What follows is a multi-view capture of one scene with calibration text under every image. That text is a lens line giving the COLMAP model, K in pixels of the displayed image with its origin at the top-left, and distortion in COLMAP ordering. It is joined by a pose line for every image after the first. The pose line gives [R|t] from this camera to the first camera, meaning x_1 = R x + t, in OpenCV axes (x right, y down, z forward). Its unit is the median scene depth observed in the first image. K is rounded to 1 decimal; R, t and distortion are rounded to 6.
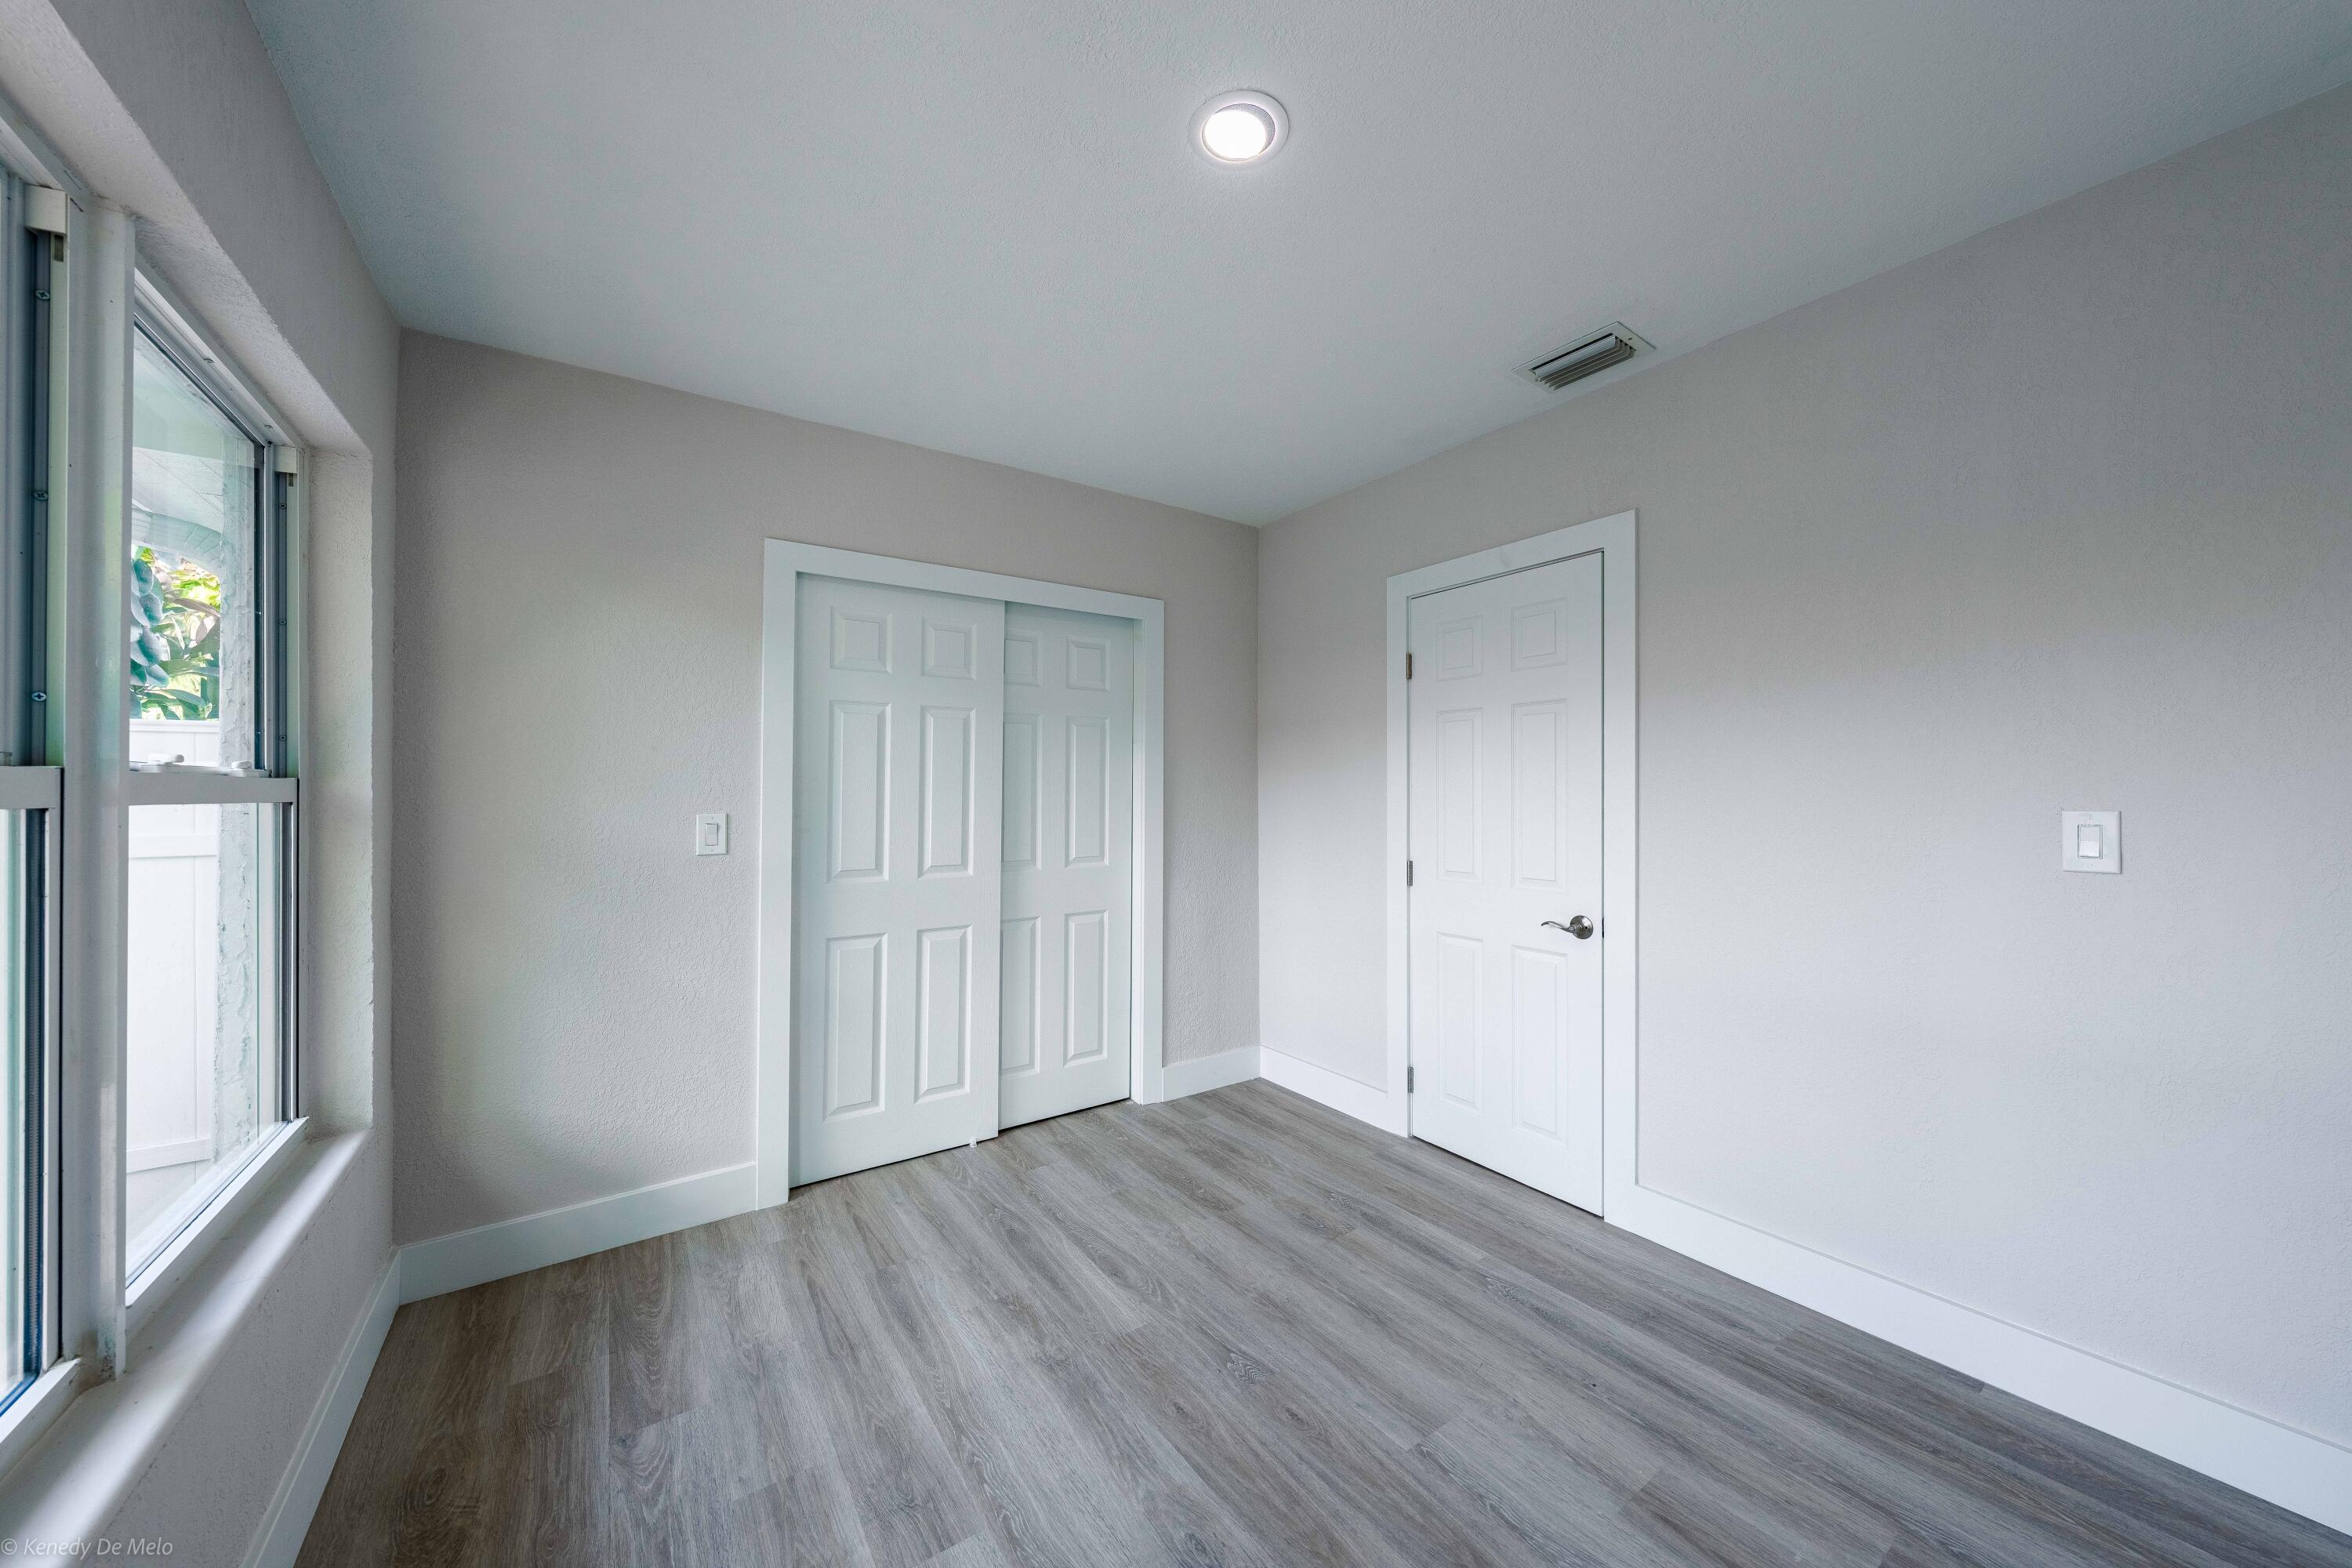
lens RADIAL K [[821.4, 0, 1184.7], [0, 821.4, 789.4], [0, 0, 1]] dist [-0.003530, -0.000795]
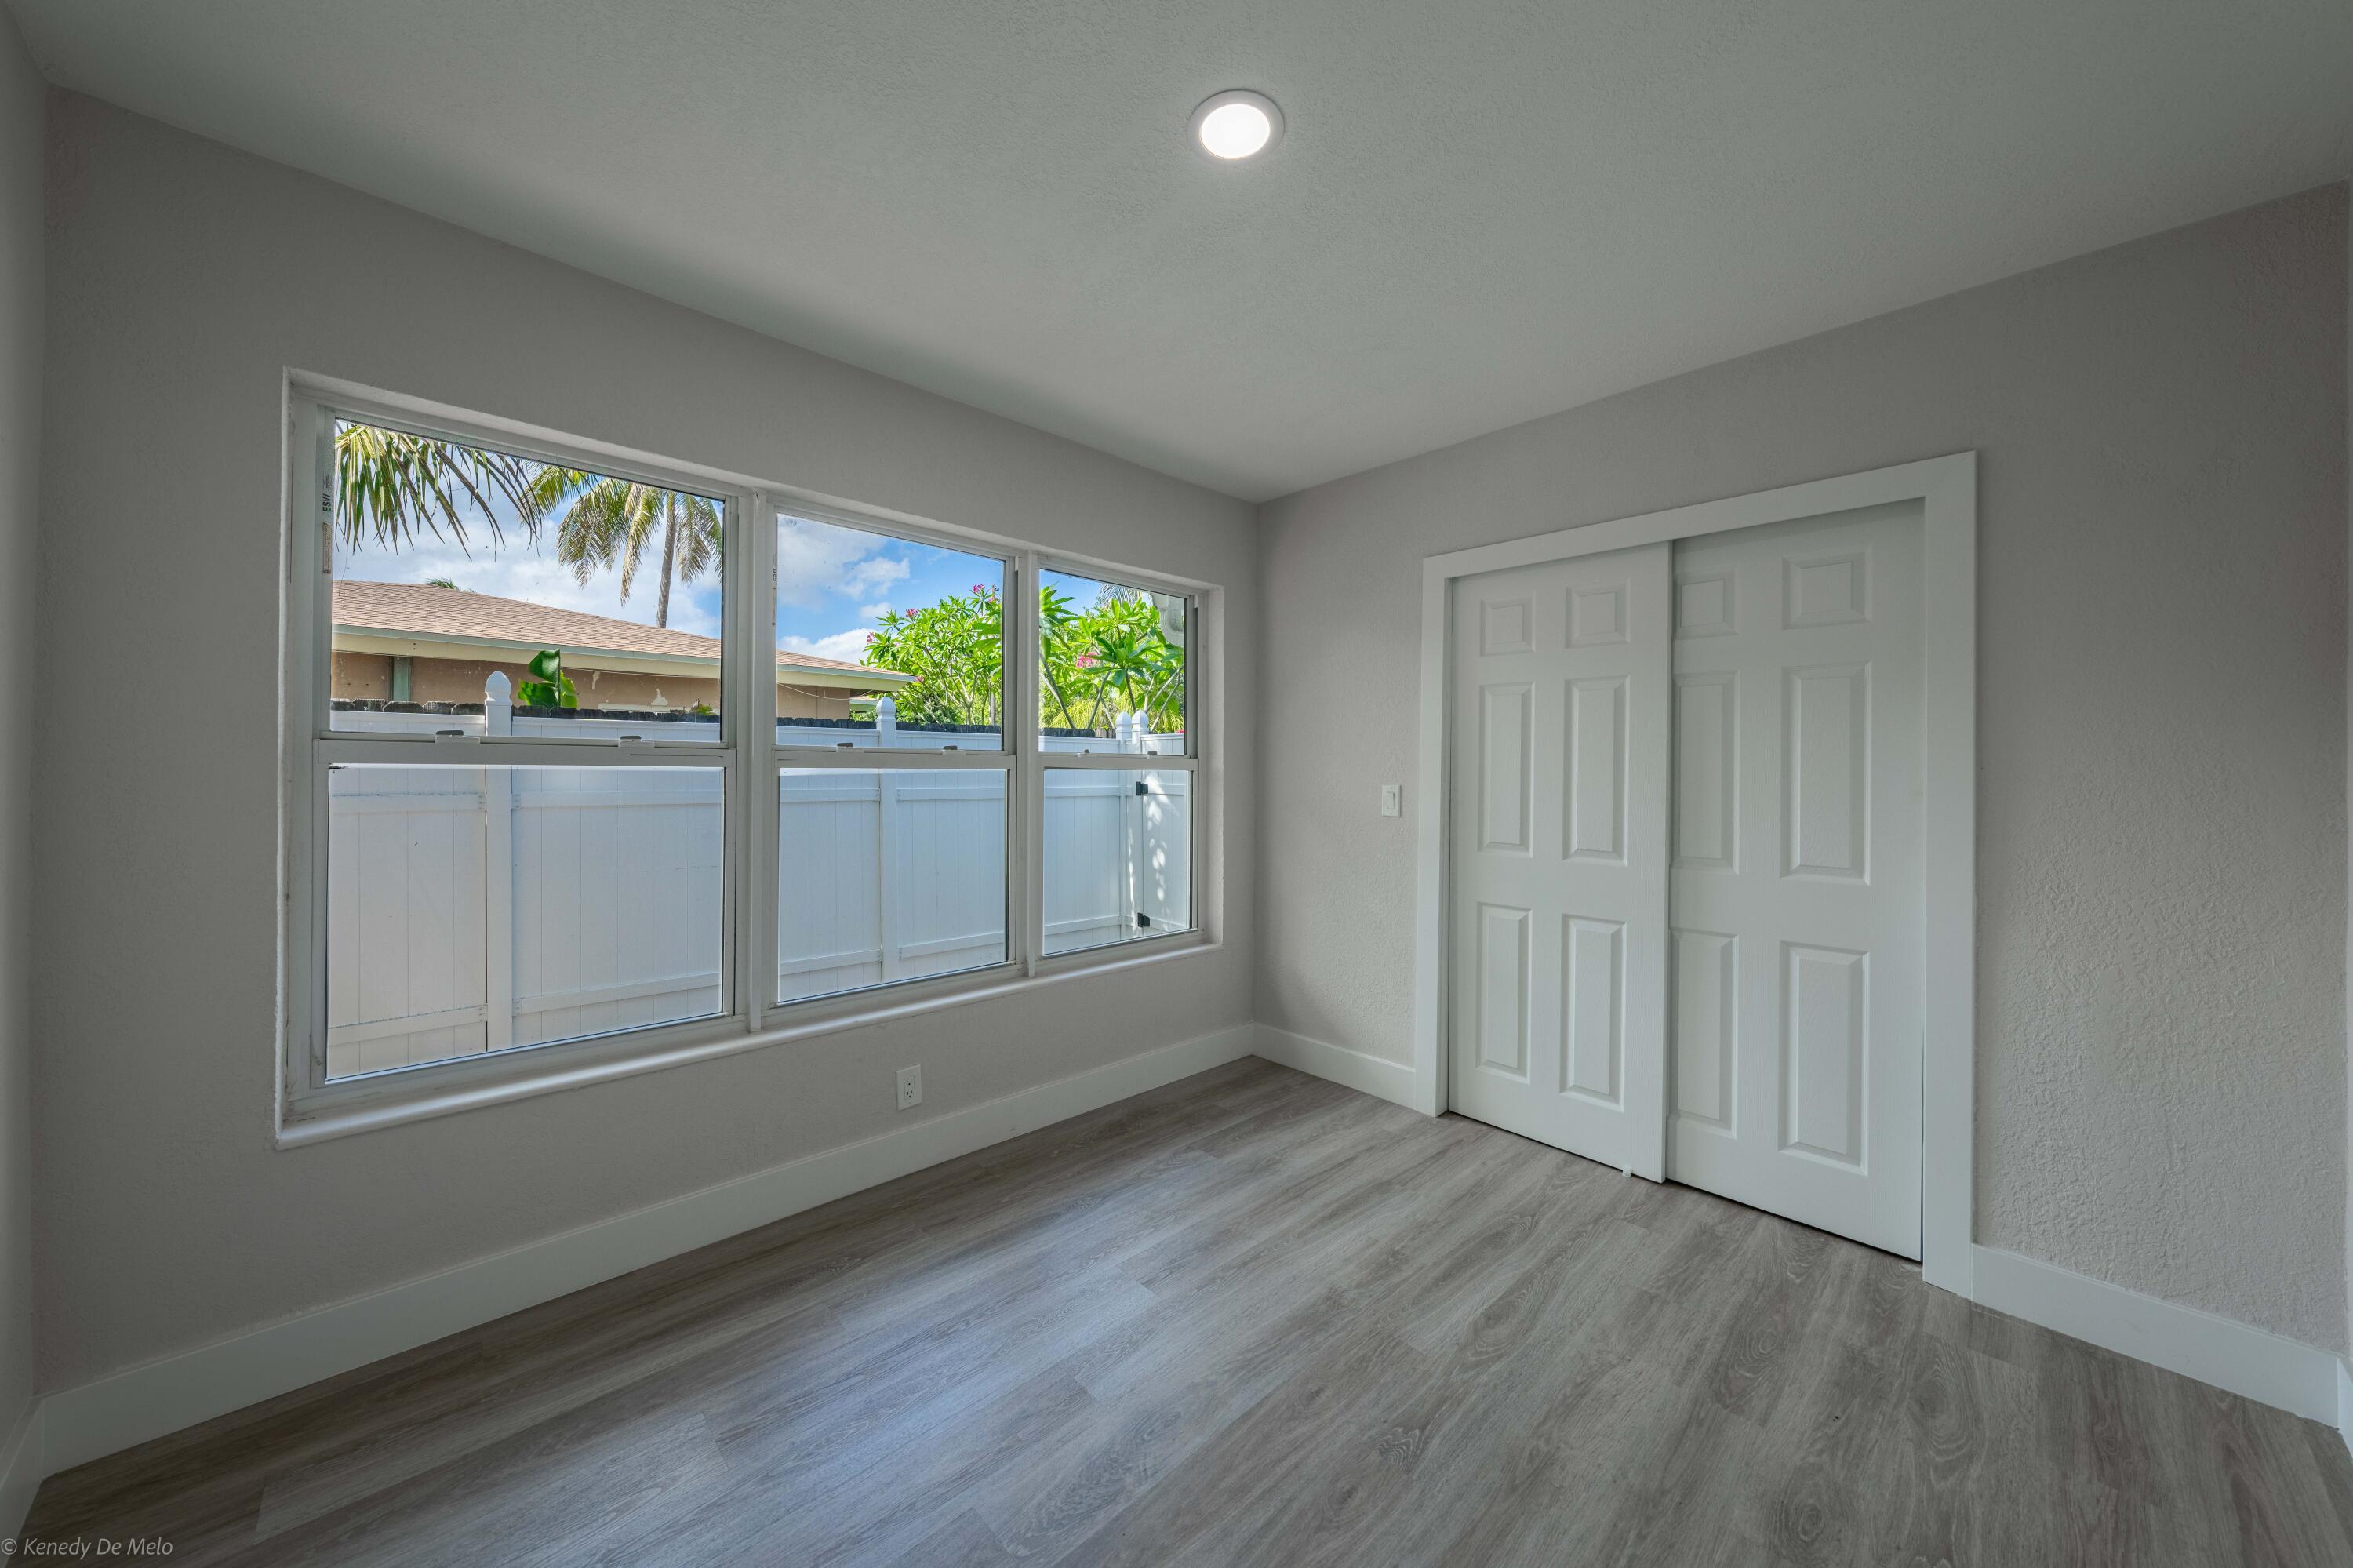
lens RADIAL K [[821.8, 0, 1162.6], [0, 821.8, 767.7], [0, 0, 1]] dist [-0.003530, -0.000795]
pose [[0.130844, 0.005333, -0.991389, 0.650240], [-0.009449, 0.999947, 0.004132, 0.000738], [0.991358, 0.008827, 0.130887, 0.468908]]
